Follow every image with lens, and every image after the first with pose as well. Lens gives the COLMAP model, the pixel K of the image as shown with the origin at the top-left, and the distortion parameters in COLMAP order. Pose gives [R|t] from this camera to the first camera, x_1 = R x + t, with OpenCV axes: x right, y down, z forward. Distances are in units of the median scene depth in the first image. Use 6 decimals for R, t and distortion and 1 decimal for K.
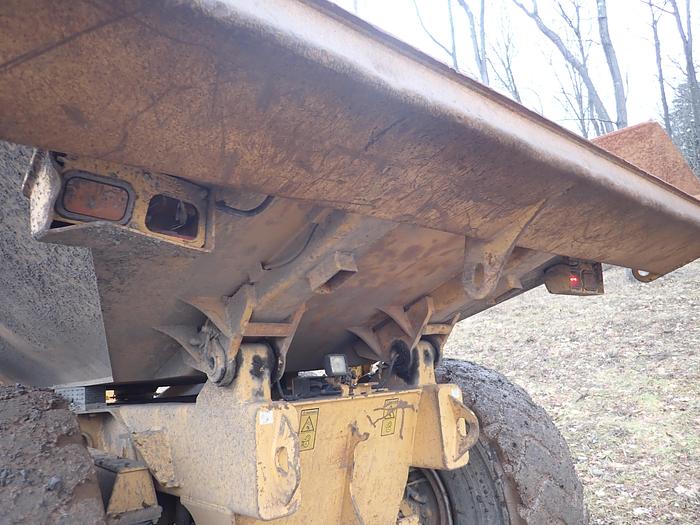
lens RADIAL K [[520.0, 0, 350.9], [0, 520.0, 265.2], [0, 0, 1]] dist [0.000608, 0.006390]
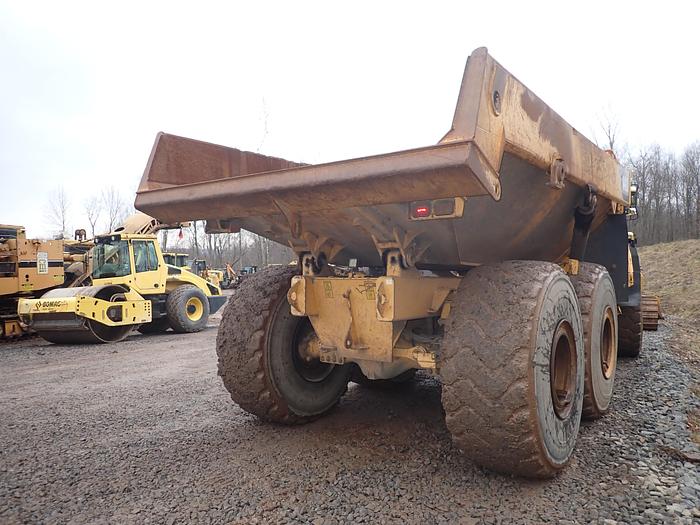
lens RADIAL K [[520.0, 0, 350.9], [0, 520.0, 265.2], [0, 0, 1]] dist [0.000608, 0.006390]
pose [[0.204637, 0.044876, -0.977809, 2.045429], [0.177668, 0.980652, 0.082189, 0.028661], [0.962579, -0.190545, 0.192704, 0.601202]]
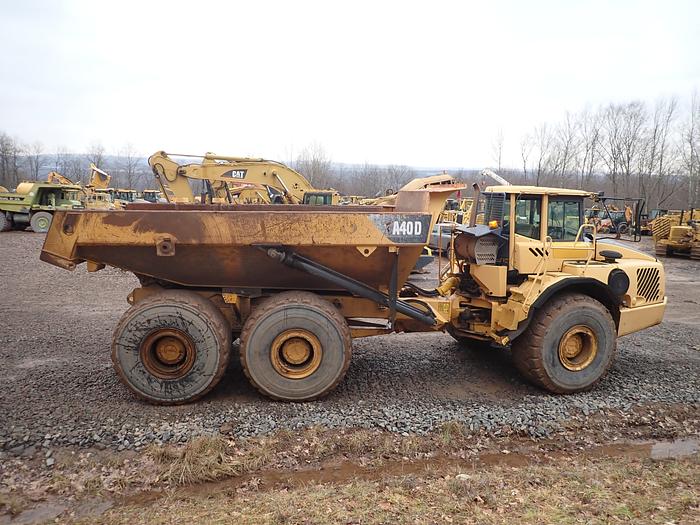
lens RADIAL K [[520.0, 0, 350.9], [0, 520.0, 265.2], [0, 0, 1]] dist [0.000608, 0.006390]
pose [[-0.598152, 0.149424, -0.787329, 2.255721], [0.149650, 0.986008, 0.073438, 0.033251], [0.787286, -0.073897, -0.612144, 4.125123]]
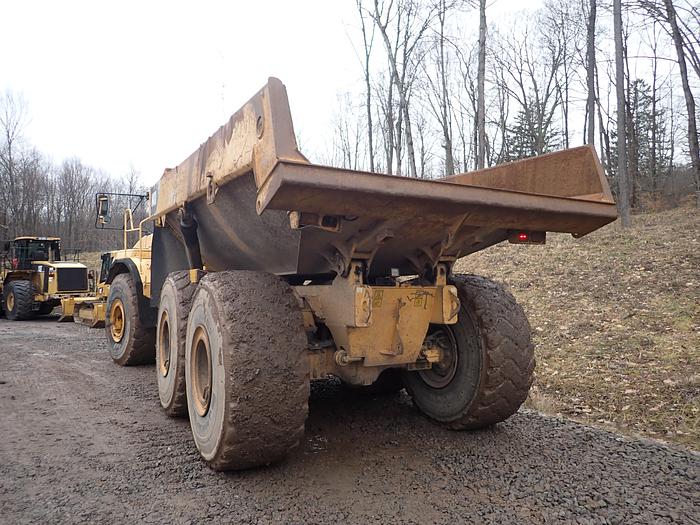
lens RADIAL K [[520.0, 0, 350.9], [0, 520.0, 265.2], [0, 0, 1]] dist [0.000608, 0.006390]
pose [[0.972632, 0.060606, -0.224308, 0.286332], [-0.022484, 0.985401, 0.168756, -0.204357], [0.231261, -0.159094, 0.959796, -1.143347]]
